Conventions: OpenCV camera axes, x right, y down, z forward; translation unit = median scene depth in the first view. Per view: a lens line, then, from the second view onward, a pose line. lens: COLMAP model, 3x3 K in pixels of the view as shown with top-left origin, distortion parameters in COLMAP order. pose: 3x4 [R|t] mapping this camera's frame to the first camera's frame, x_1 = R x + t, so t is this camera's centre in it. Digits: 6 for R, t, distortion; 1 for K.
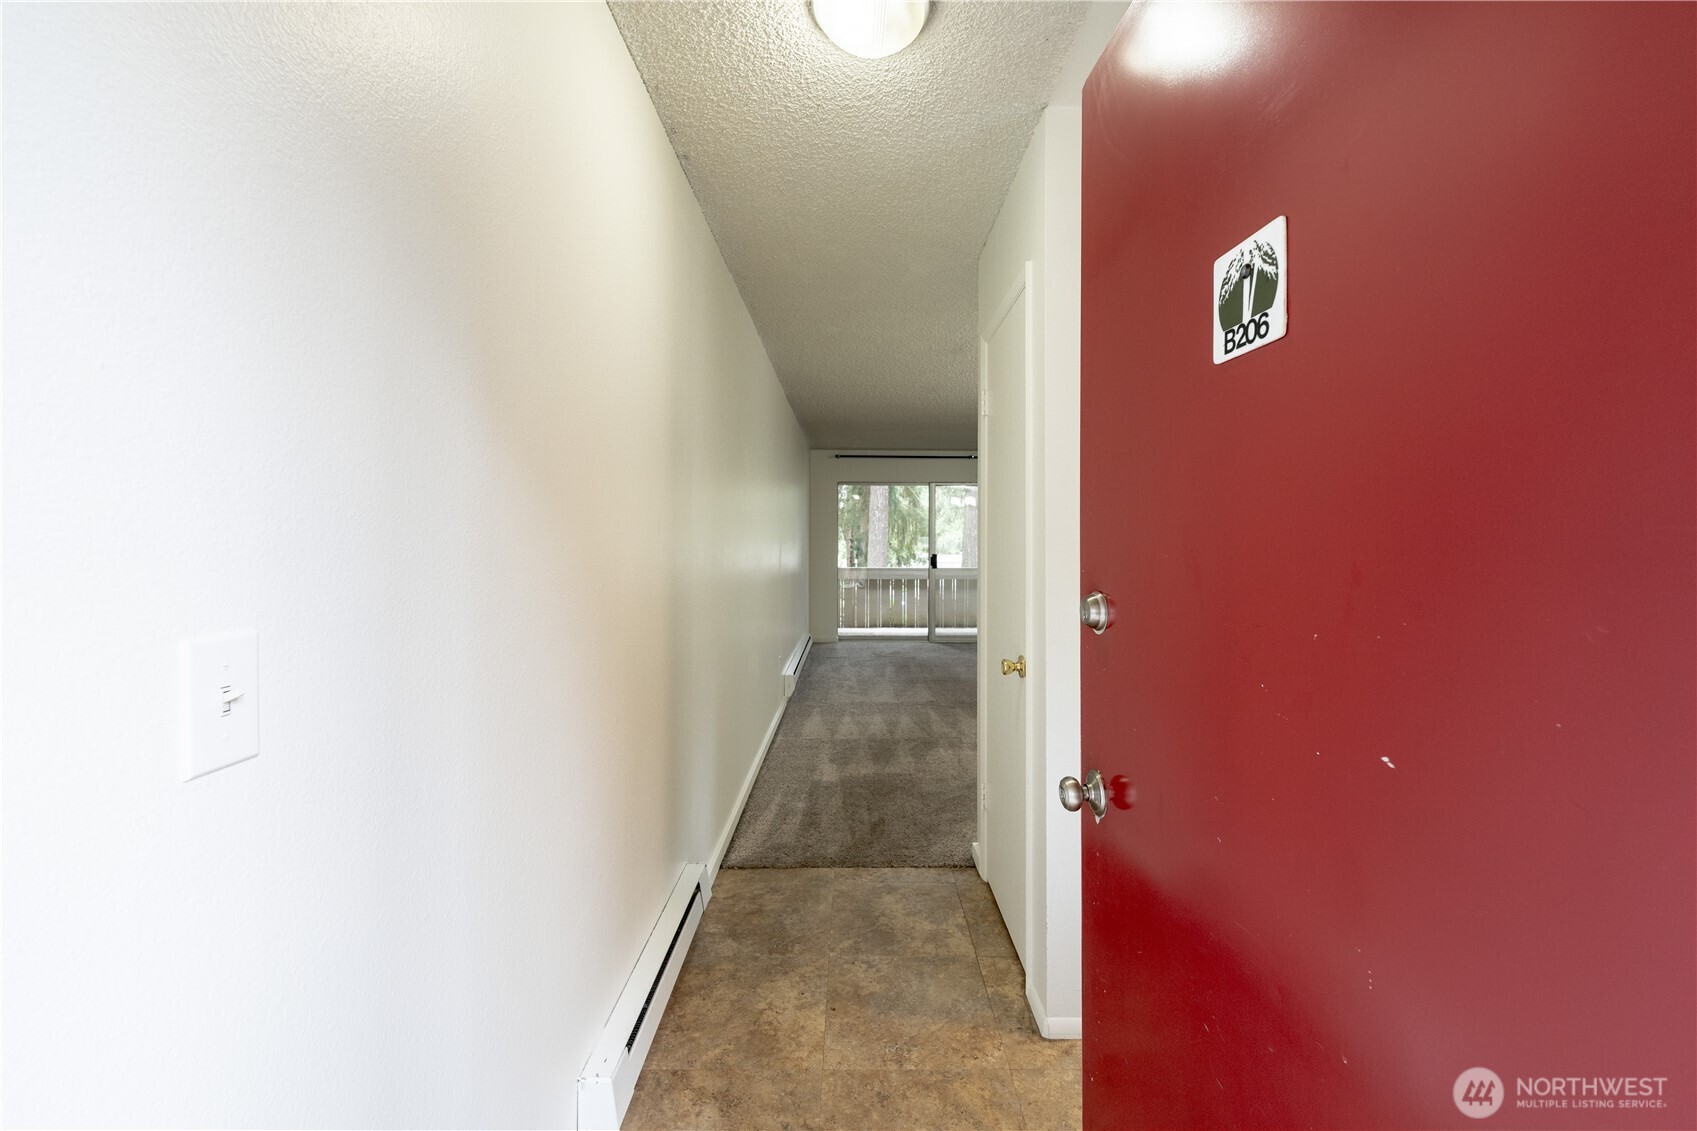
lens RADIAL K [[692.8, 0, 849.2], [0, 692.8, 556.1], [0, 0, 1]] dist [0.000566, -0.000516]
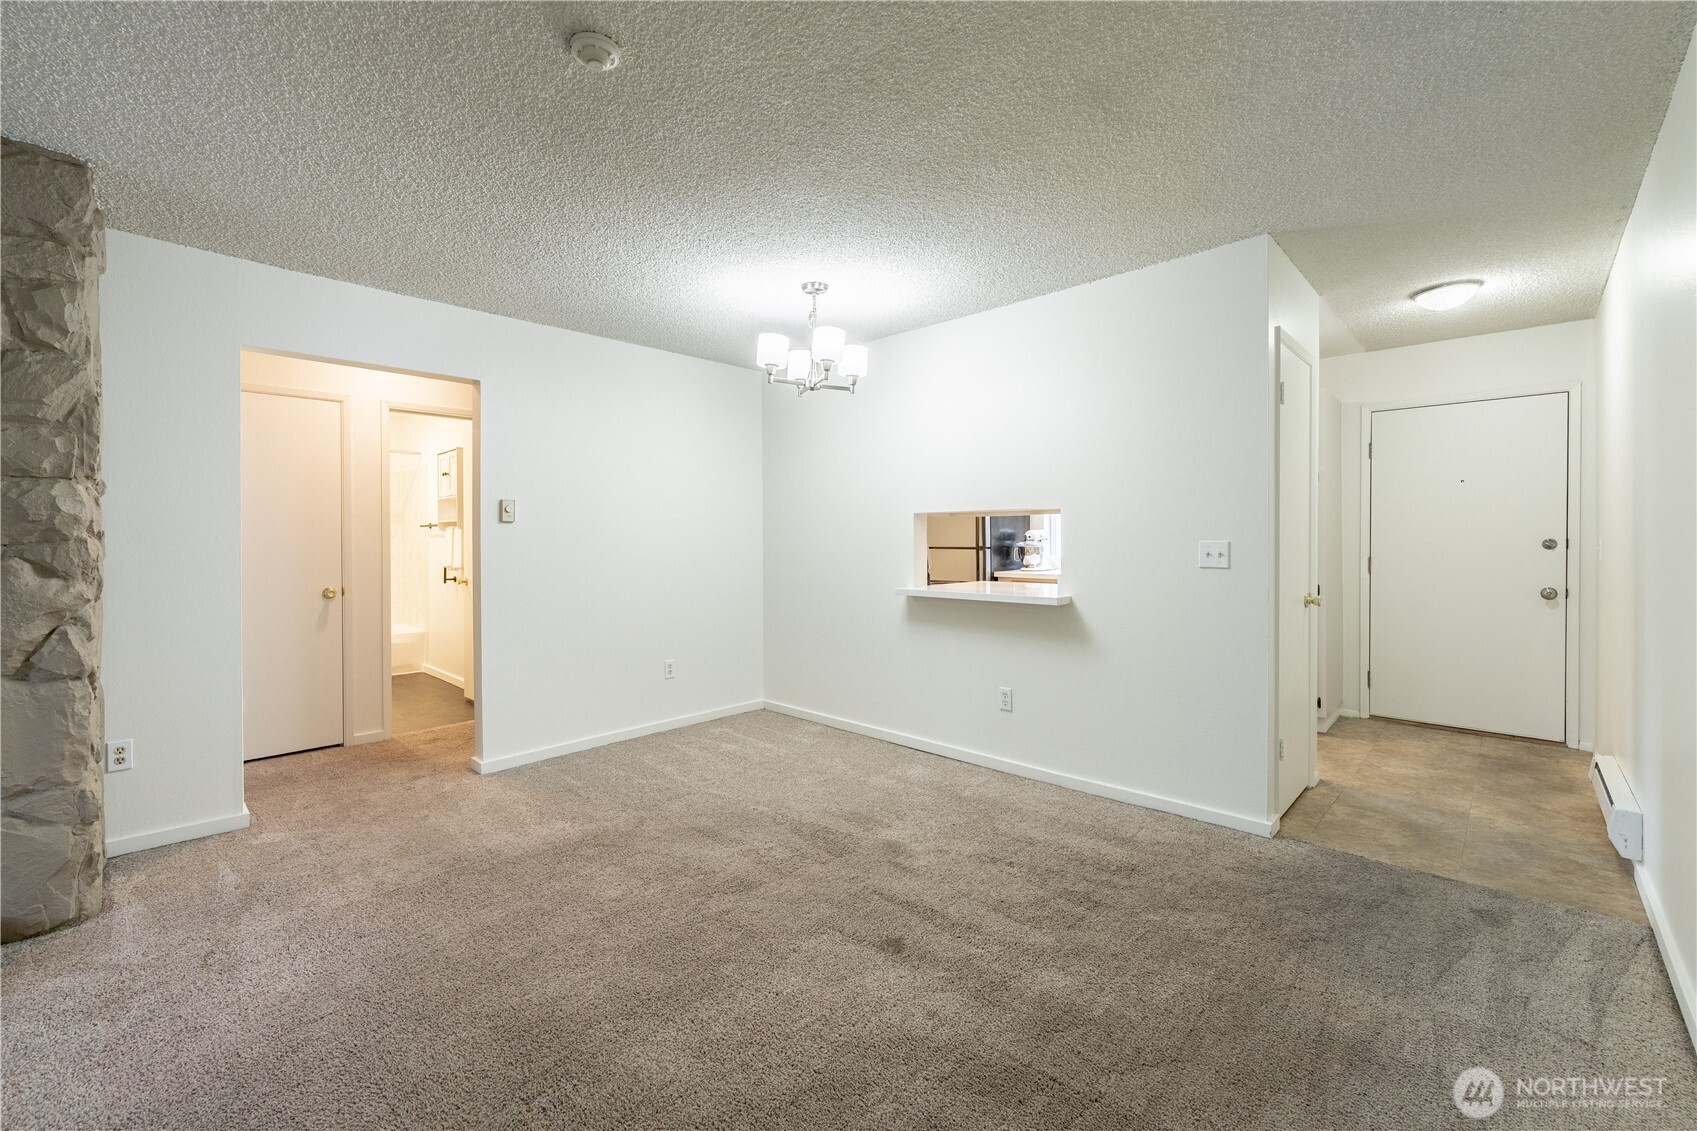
lens RADIAL K [[692.8, 0, 858.5], [0, 692.8, 545.3], [0, 0, 1]] dist [0.000566, -0.000516]
pose [[-0.729293, -0.008226, 0.684152, -0.071273], [0.009912, 0.999696, 0.022586, -0.008925], [-0.684129, 0.023253, -0.728990, 2.361185]]
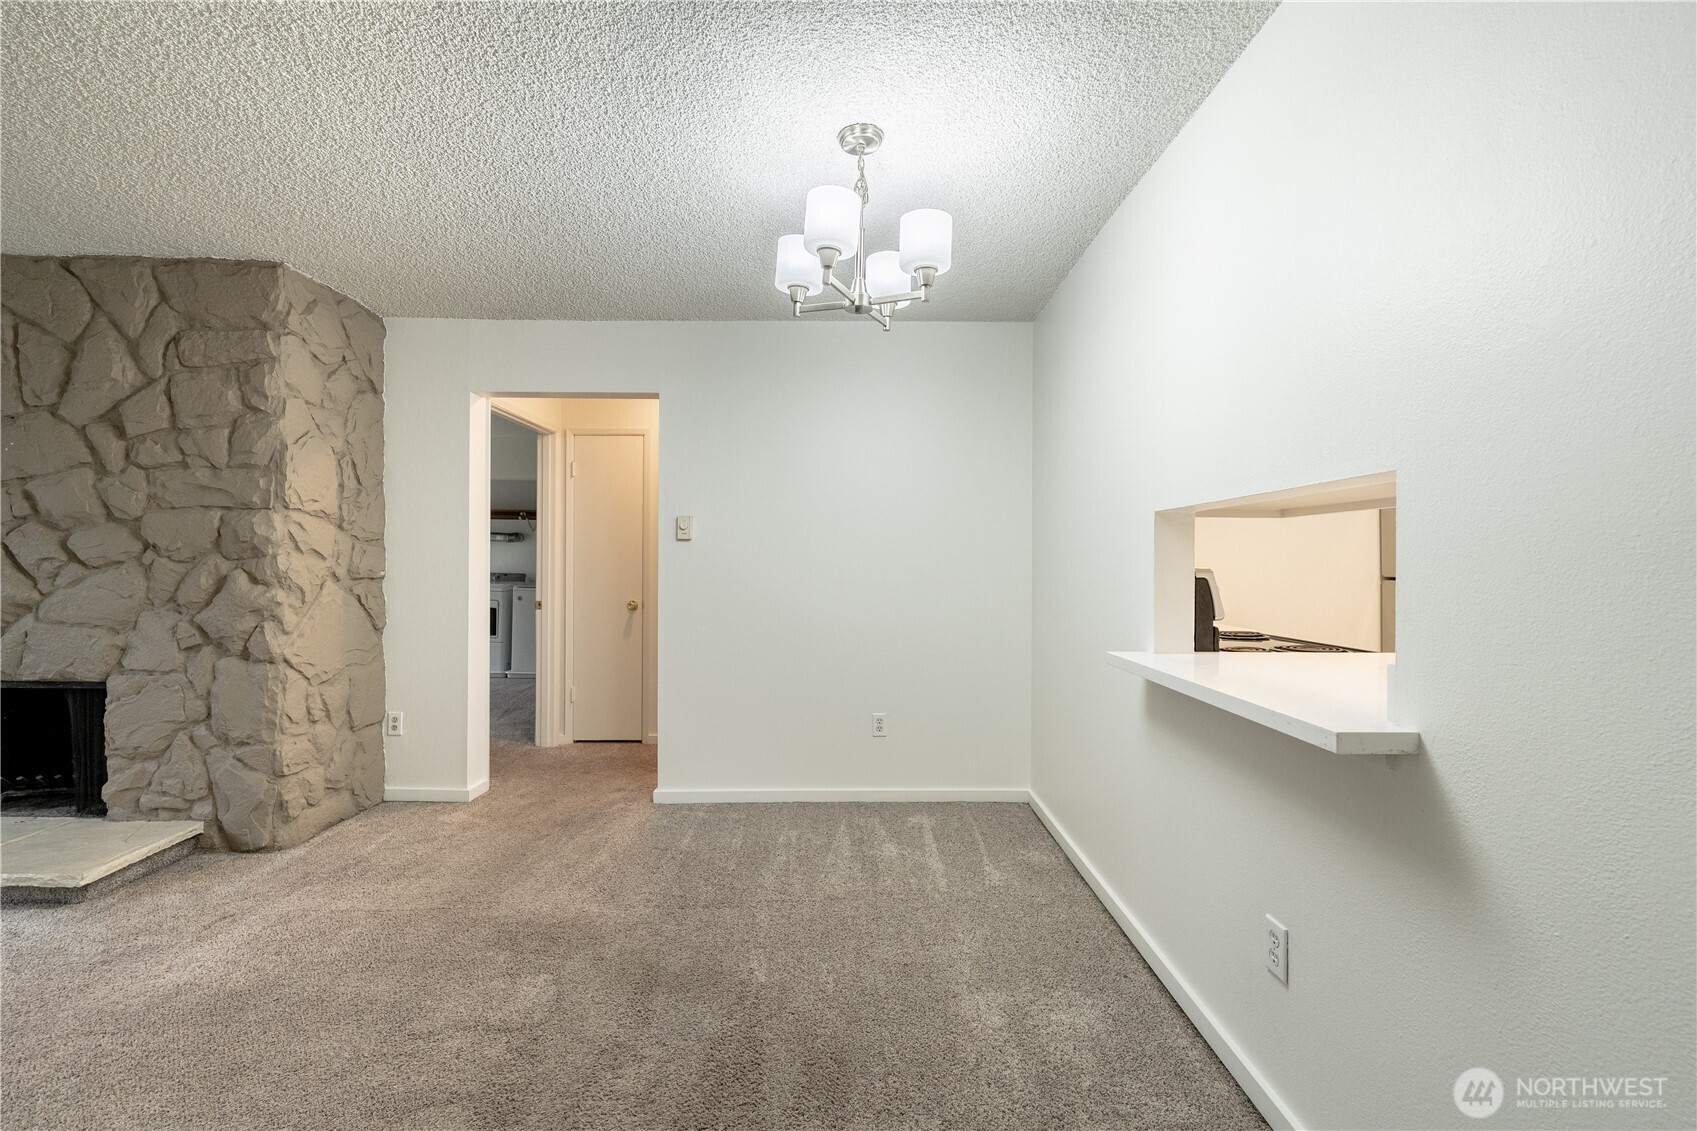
lens RADIAL K [[692.8, 0, 855.0], [0, 692.8, 566.1], [0, 0, 1]] dist [0.000566, -0.000516]
pose [[-0.009082, -0.011549, 0.999892, 0.072890], [0.010023, 0.999882, 0.011640, 0.004390], [-0.999909, 0.010127, -0.008965, 1.610582]]
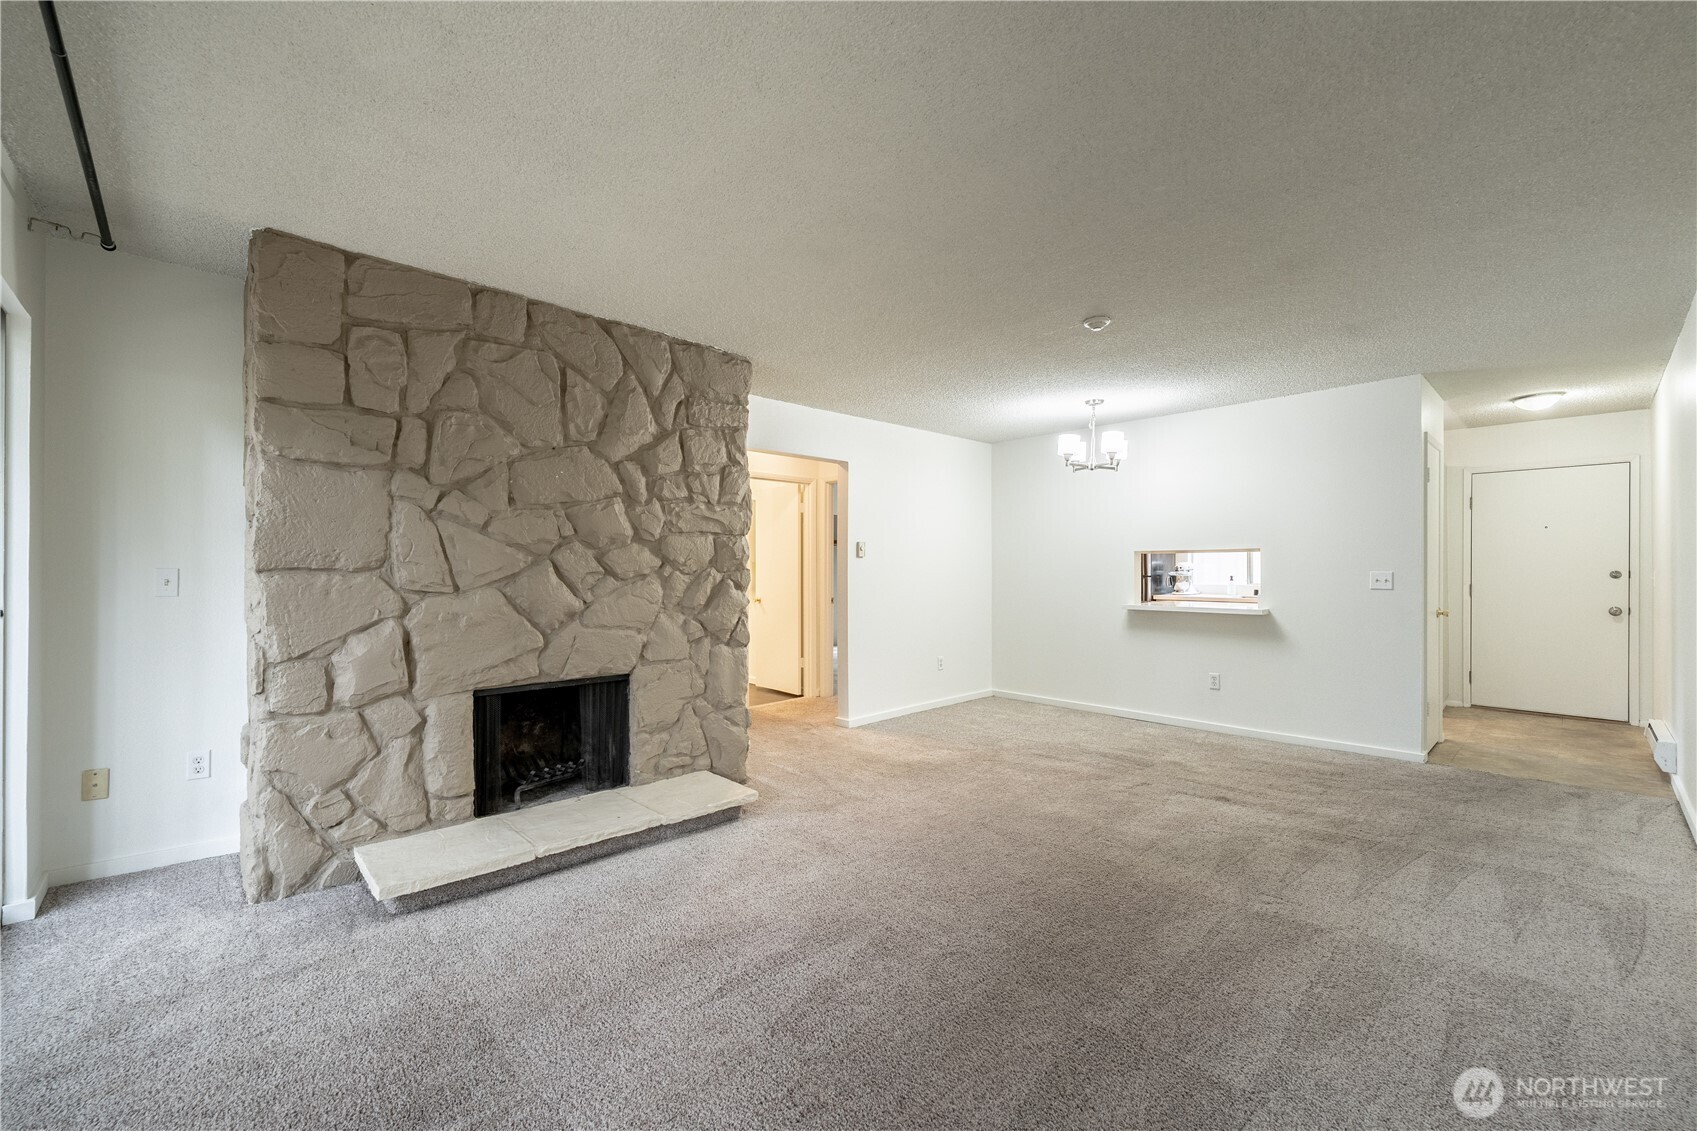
lens RADIAL K [[692.8, 0, 845.5], [0, 692.8, 569.8], [0, 0, 1]] dist [0.000566, -0.000516]
pose [[-0.689116, -0.006036, 0.724626, -0.054602], [0.007853, 0.999844, 0.015797, -0.024492], [-0.724608, 0.016577, -0.688962, 3.154802]]
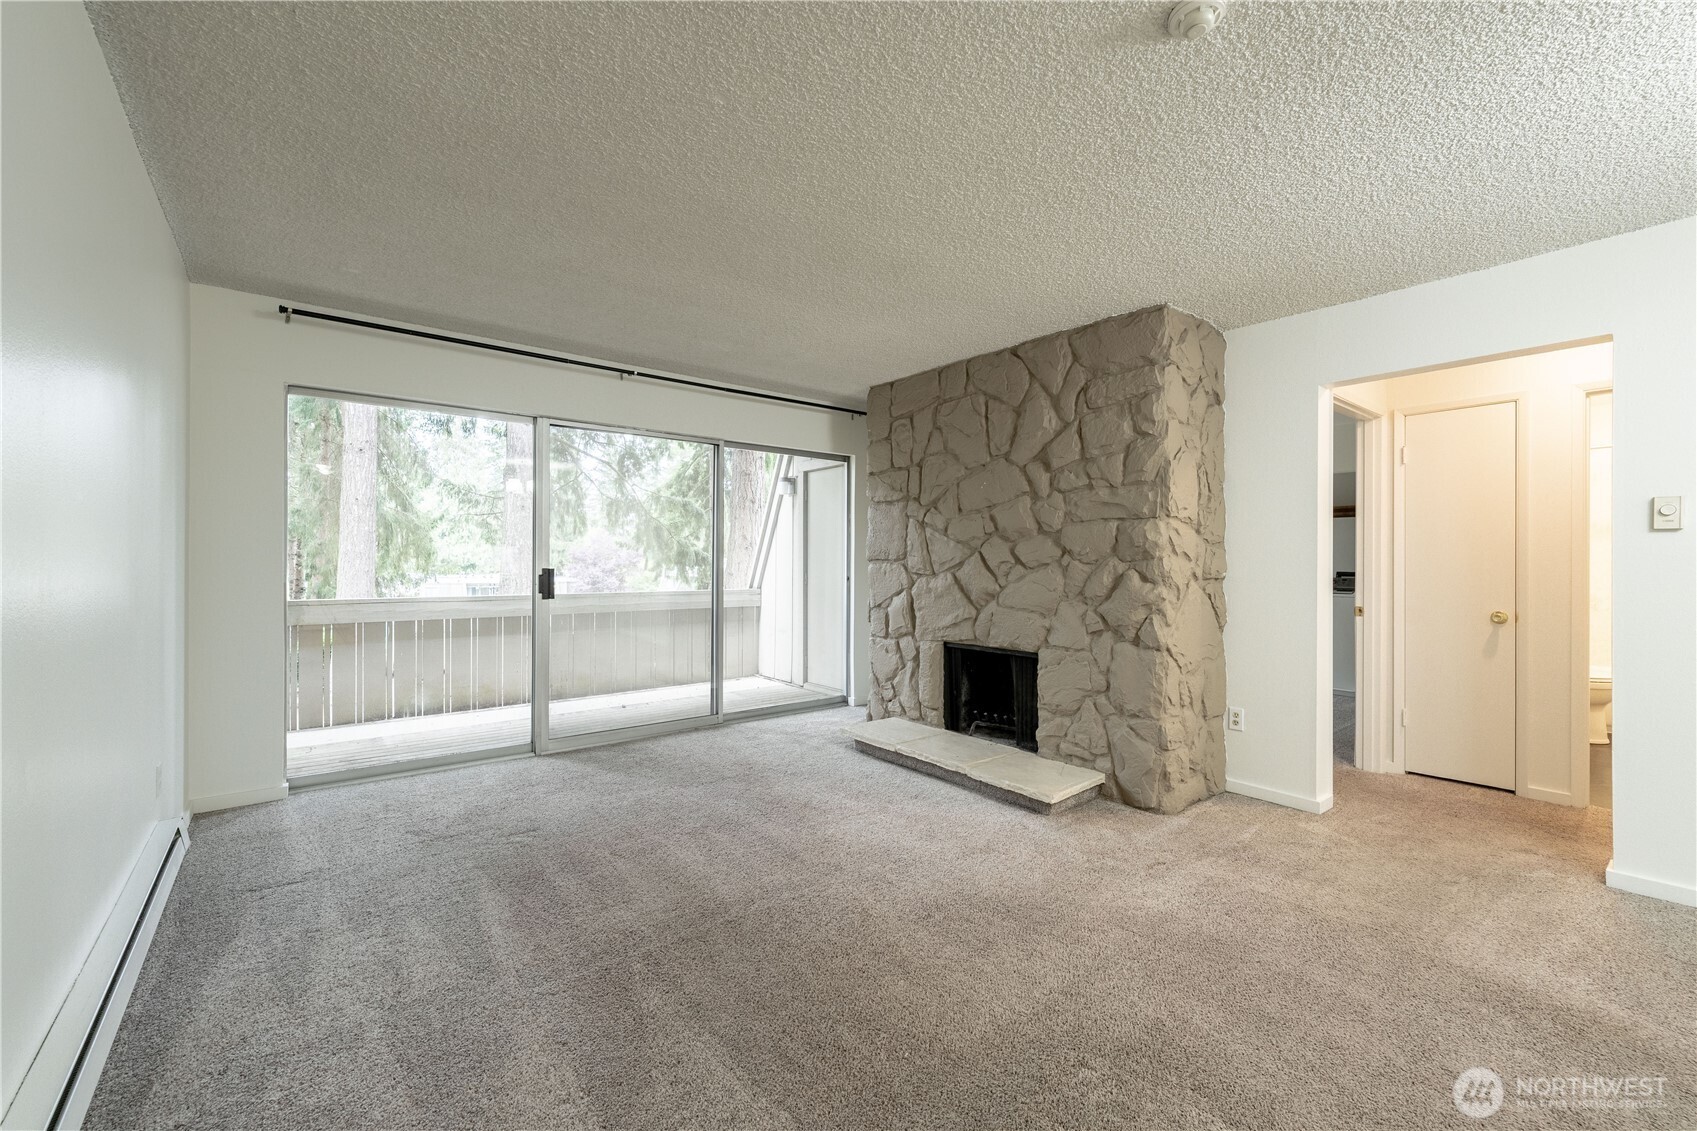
lens RADIAL K [[692.8, 0, 836.3], [0, 692.8, 563.0], [0, 0, 1]] dist [0.000566, -0.000516]
pose [[0.786374, -0.004356, 0.617735, -0.052118], [0.013797, 0.999850, -0.010513, 0.005922], [-0.617597, 0.016790, 0.786316, 1.848583]]
